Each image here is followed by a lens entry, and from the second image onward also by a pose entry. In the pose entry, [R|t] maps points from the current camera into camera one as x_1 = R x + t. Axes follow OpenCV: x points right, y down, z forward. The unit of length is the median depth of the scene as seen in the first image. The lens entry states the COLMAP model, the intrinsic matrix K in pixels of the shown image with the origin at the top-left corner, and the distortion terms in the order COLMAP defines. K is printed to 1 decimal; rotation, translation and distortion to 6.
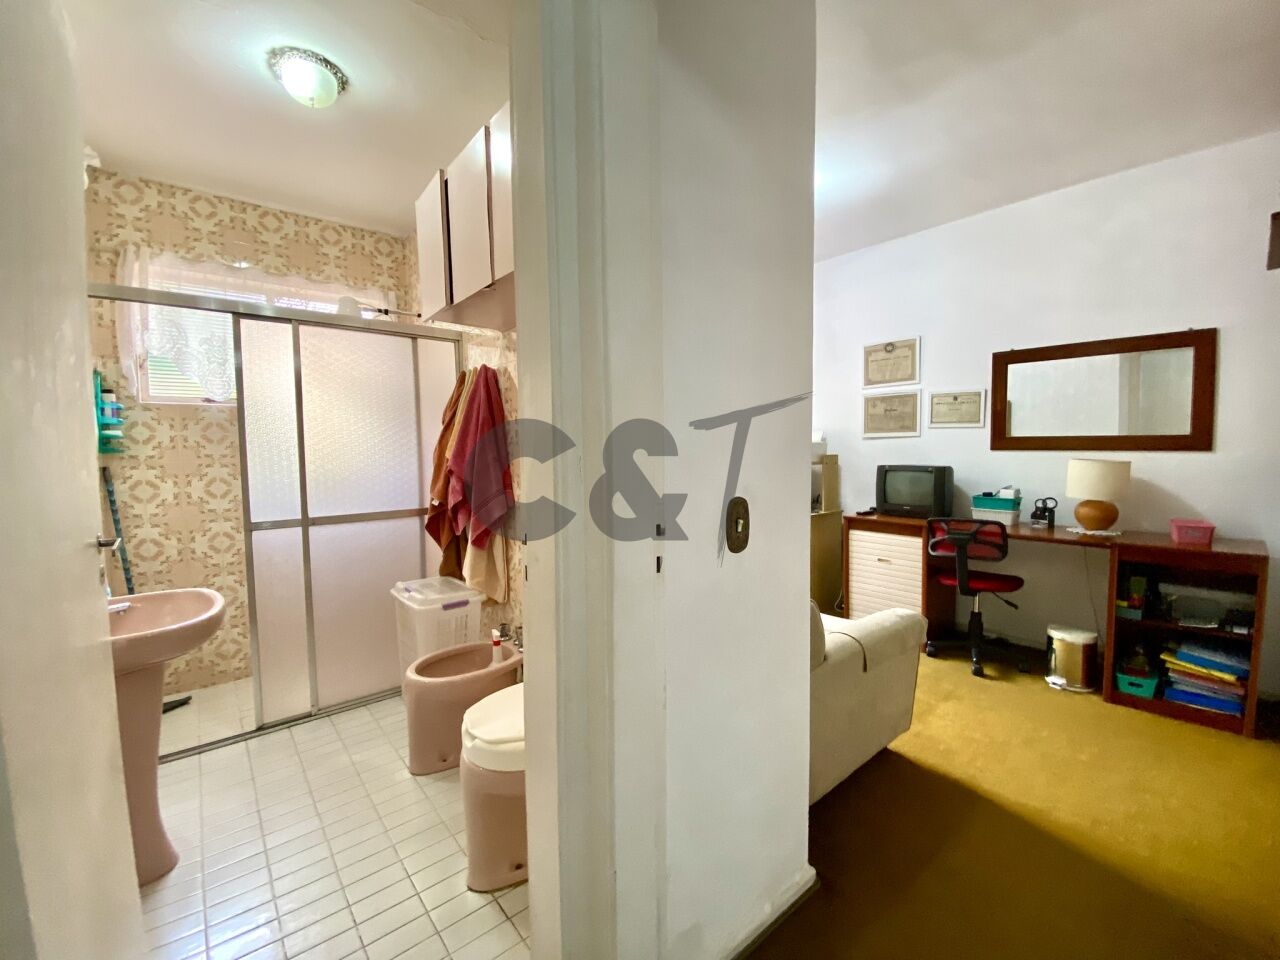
lens RADIAL K [[523.3, 0, 643.0], [0, 523.3, 479.5], [0, 0, 1]] dist [0.015033, -0.011170]
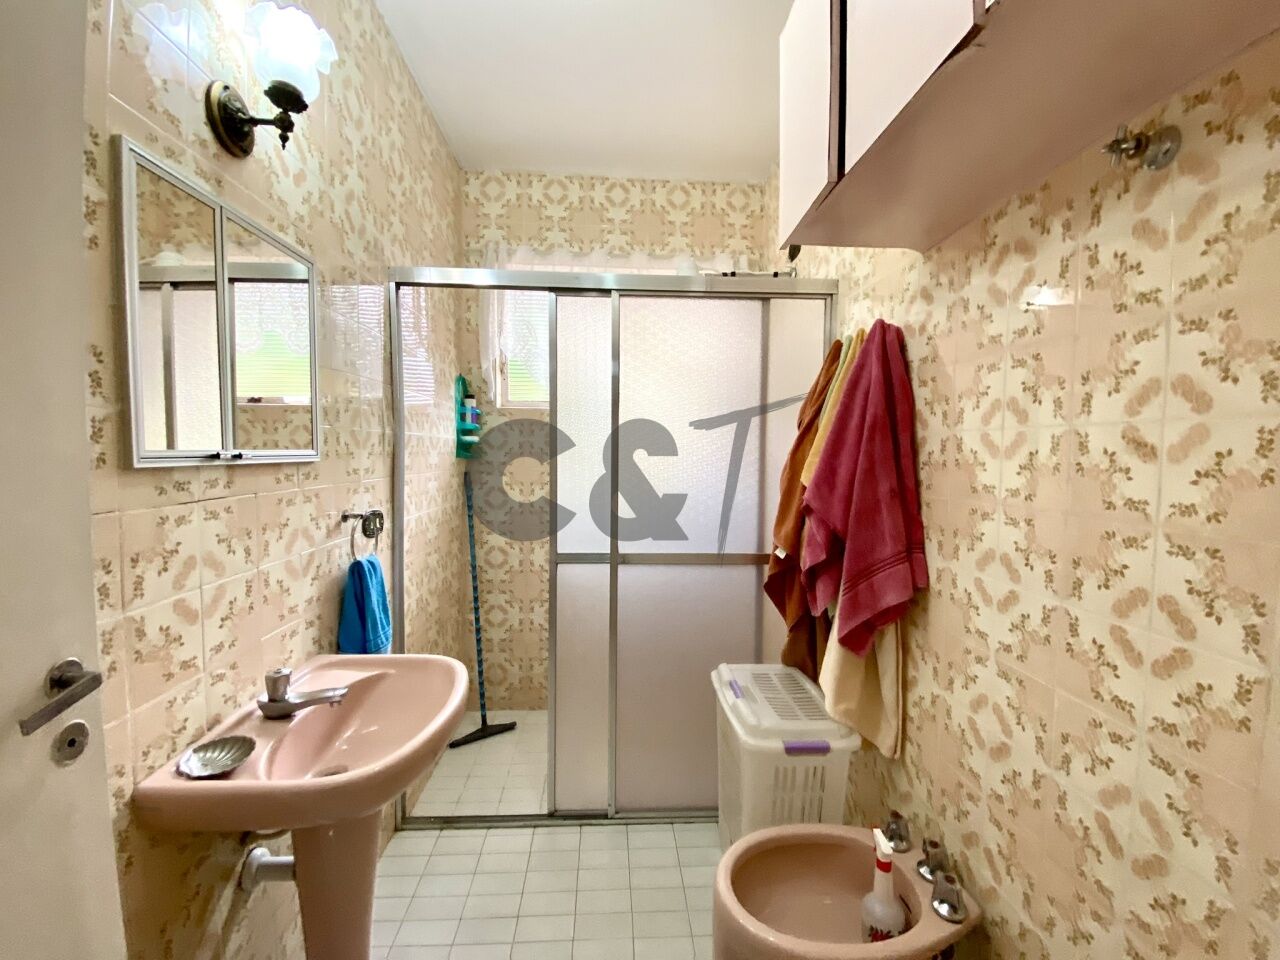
lens RADIAL K [[523.3, 0, 631.2], [0, 523.3, 473.3], [0, 0, 1]] dist [0.015033, -0.011170]
pose [[0.787648, 0.048818, -0.614189, -0.160563], [-0.055562, 0.998422, 0.008105, -0.047164], [0.613615, 0.027742, 0.789118, 0.402062]]
